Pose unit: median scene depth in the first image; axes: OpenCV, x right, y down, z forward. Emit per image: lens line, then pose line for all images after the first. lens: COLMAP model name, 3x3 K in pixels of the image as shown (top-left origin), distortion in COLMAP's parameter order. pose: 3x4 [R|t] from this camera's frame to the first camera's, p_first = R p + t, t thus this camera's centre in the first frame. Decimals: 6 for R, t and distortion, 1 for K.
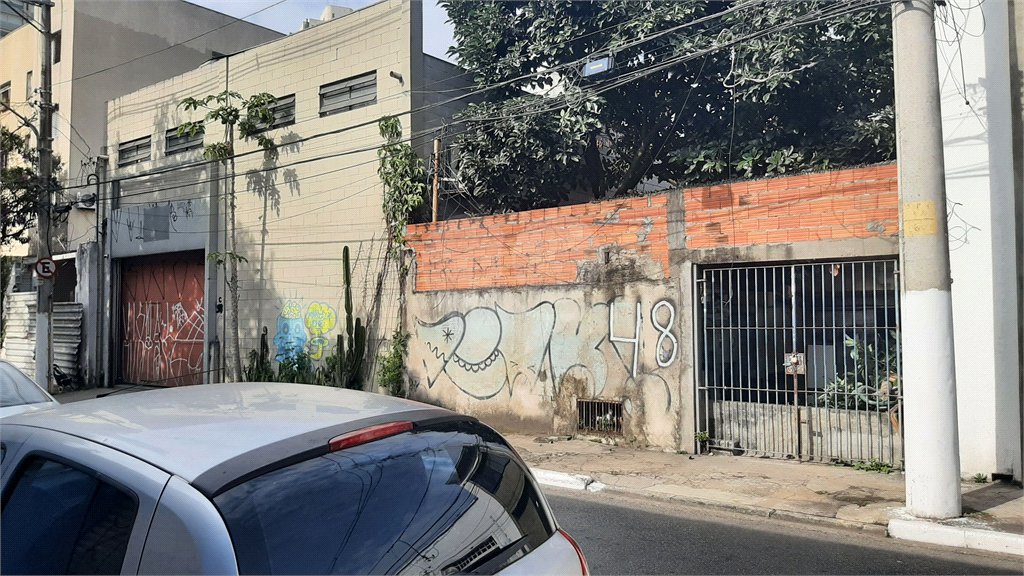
lens RADIAL K [[794.8, 0, 514.0], [0, 794.8, 285.2], [0, 0, 1]] dist [0.058861, -0.125373]
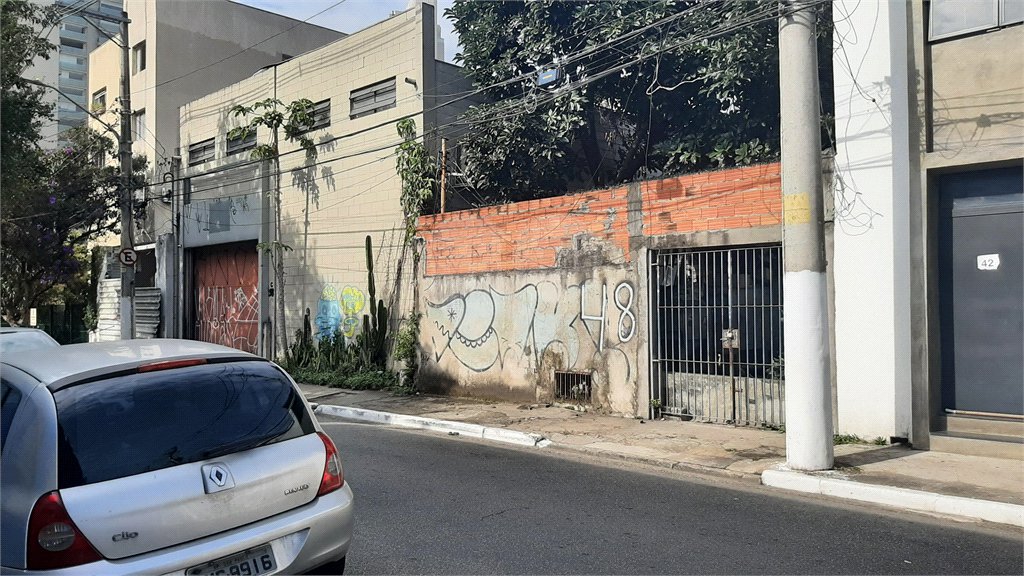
lens RADIAL K [[794.8, 0, 509.9], [0, 794.8, 287.7], [0, 0, 1]] dist [0.058861, -0.125373]
pose [[0.993305, -0.005551, -0.115386, 0.132809], [0.008317, 0.999689, 0.023504, -0.000781], [0.115220, -0.024306, 0.993043, -0.104549]]
